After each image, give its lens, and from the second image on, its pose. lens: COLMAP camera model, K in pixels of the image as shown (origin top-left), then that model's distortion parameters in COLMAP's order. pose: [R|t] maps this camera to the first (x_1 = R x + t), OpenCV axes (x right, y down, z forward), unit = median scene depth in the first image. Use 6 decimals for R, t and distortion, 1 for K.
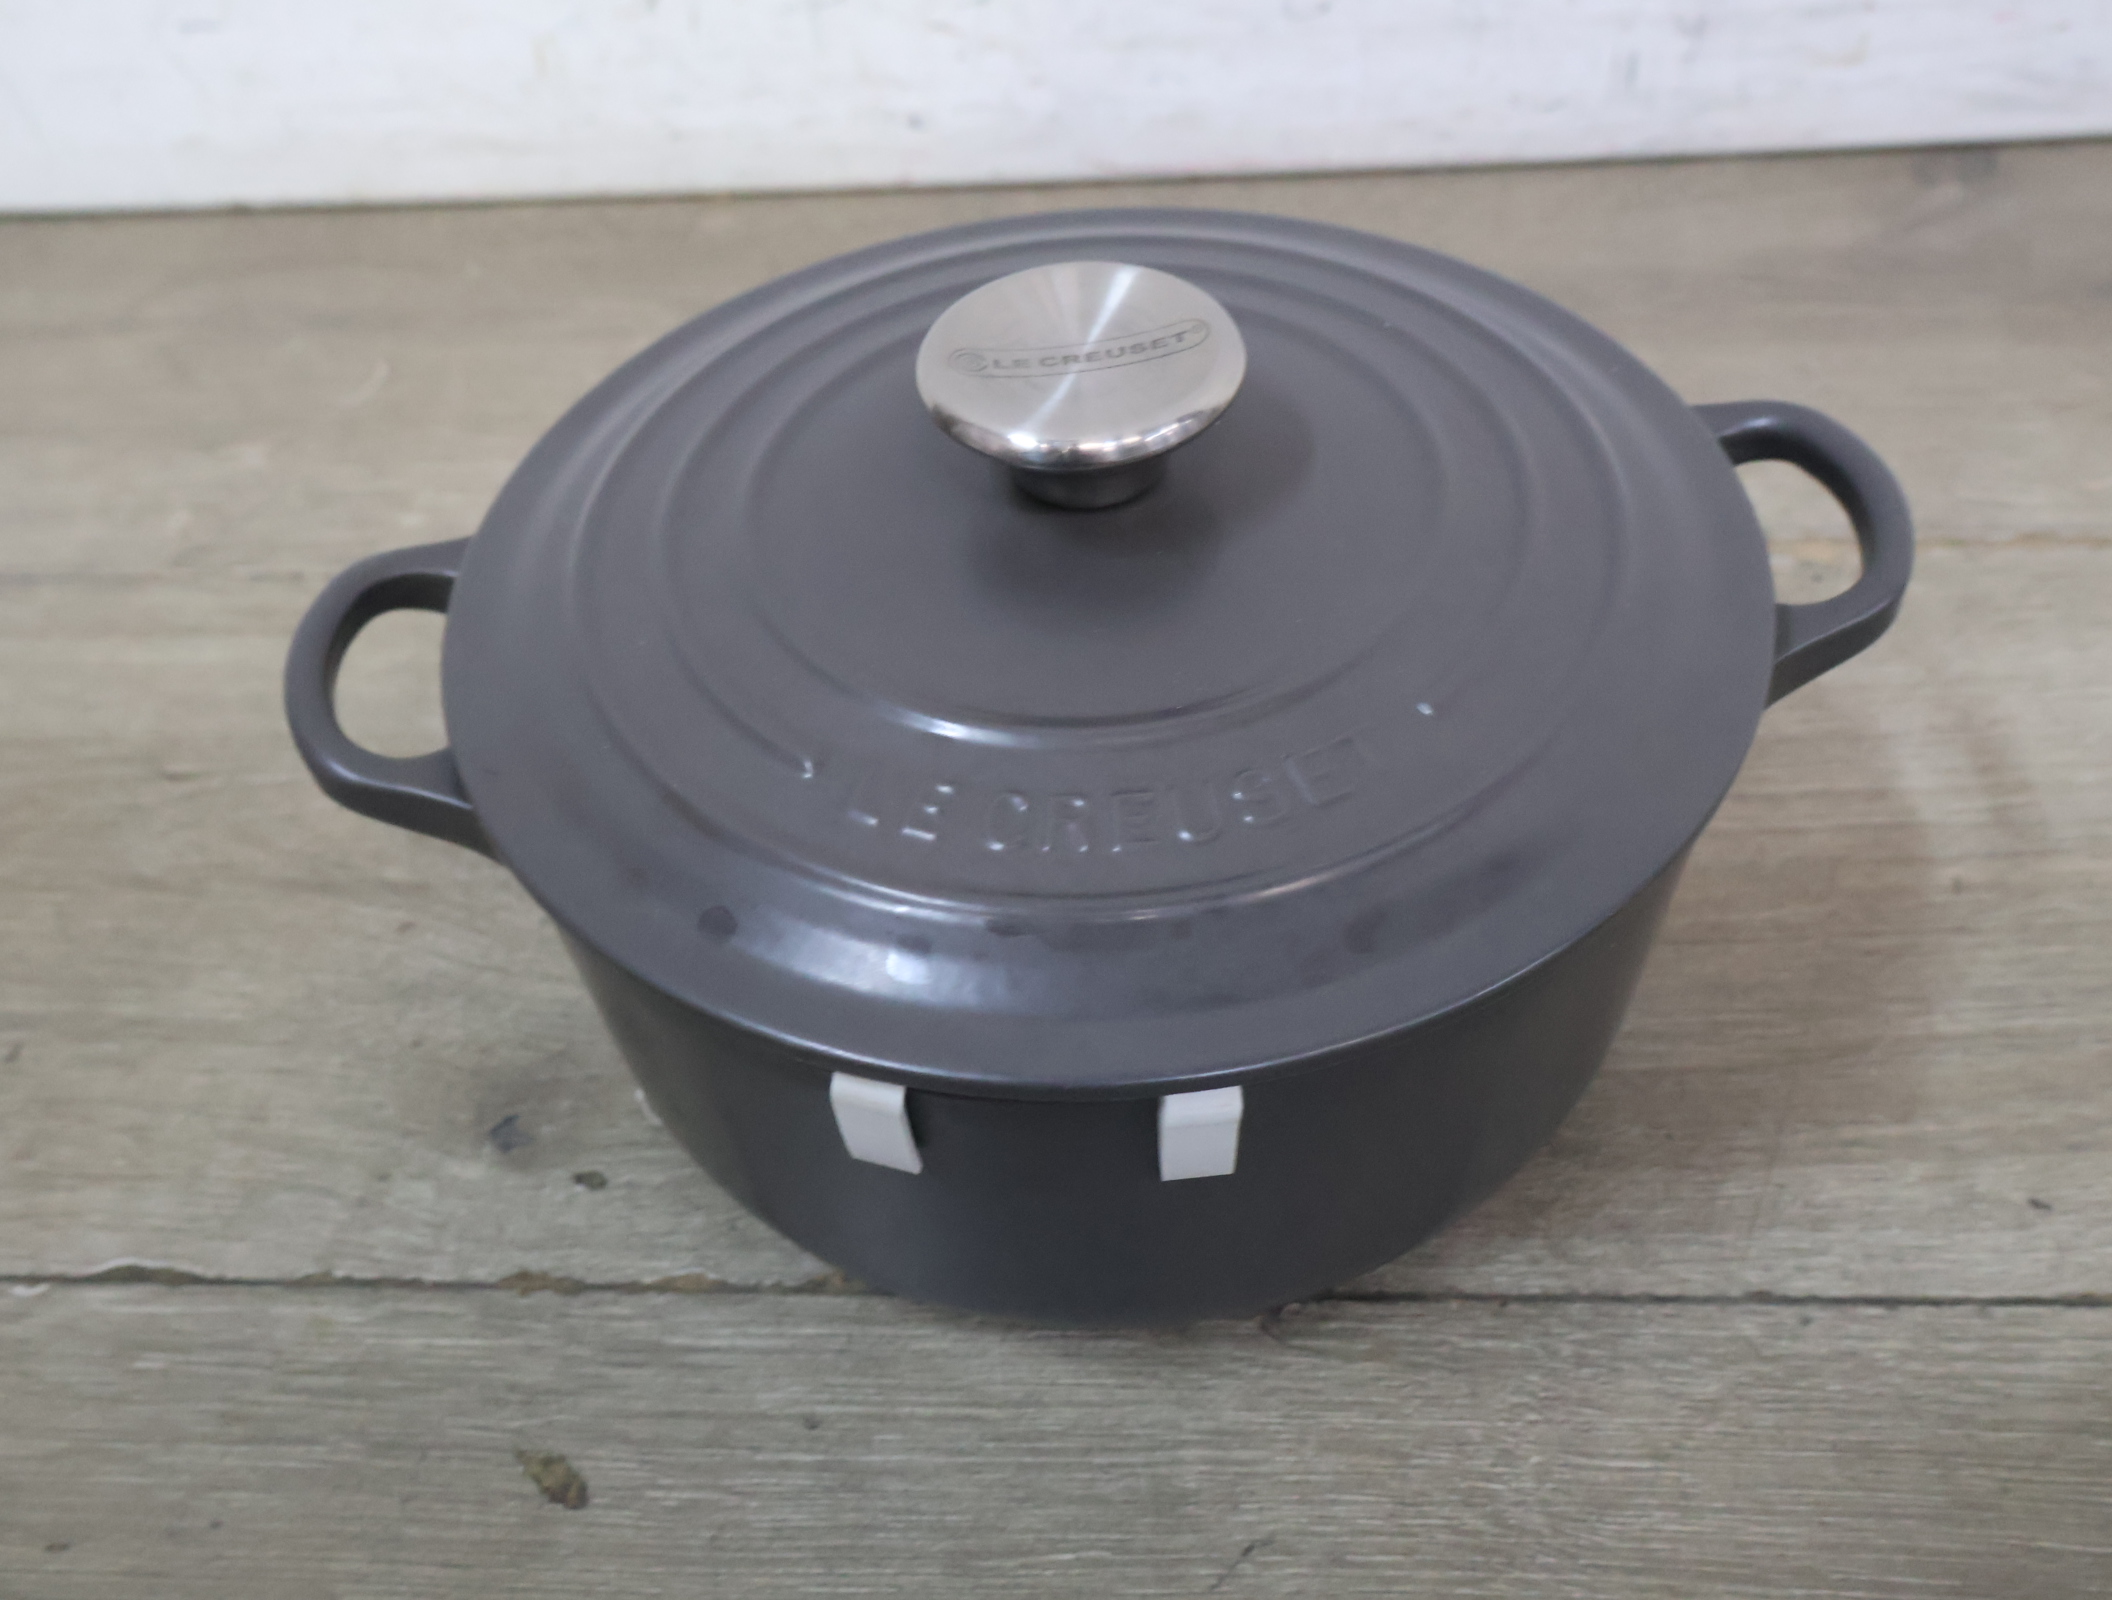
lens RADIAL K [[2162.2, 0, 1049.2], [0, 2162.2, 780.5], [0, 0, 1]] dist [0.014277, 0.000000]
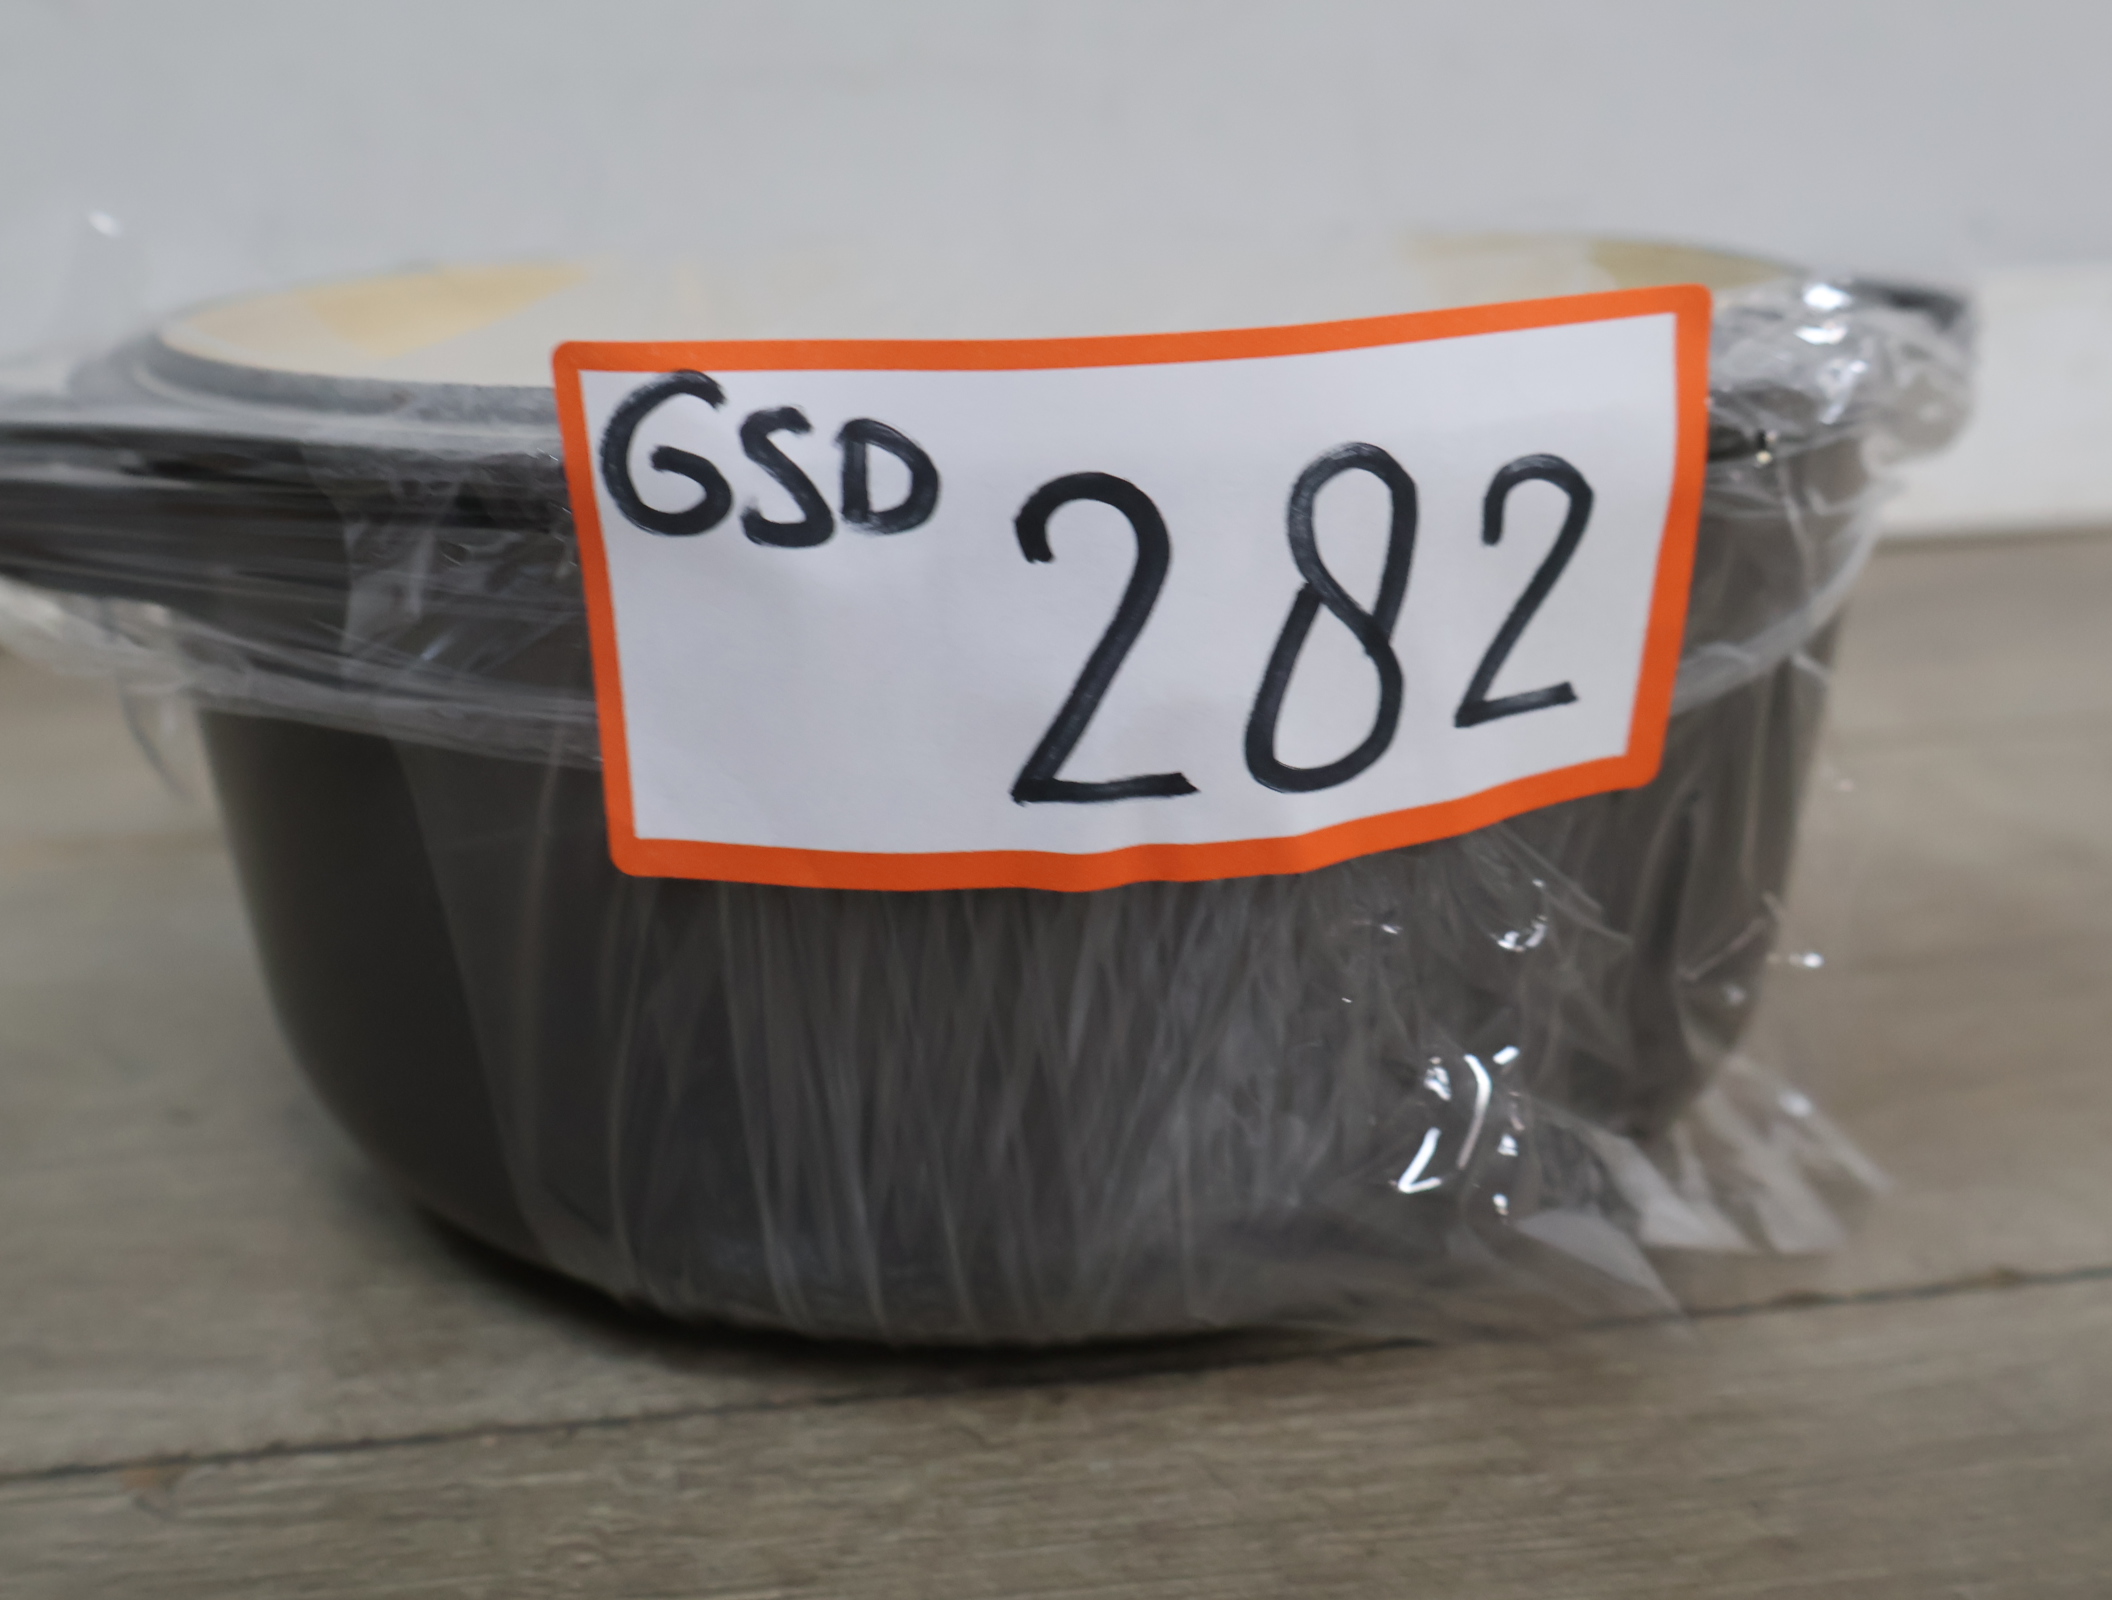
lens RADIAL K [[2162.2, 0, 1045.7], [0, 2162.2, 774.8], [0, 0, 1]] dist [0.014277, 0.000000]
pose [[0.982562, -0.012245, 0.185534, 0.232831], [0.100326, 0.875028, -0.473561, 0.384793], [-0.156548, 0.483917, 0.860998, 0.384605]]
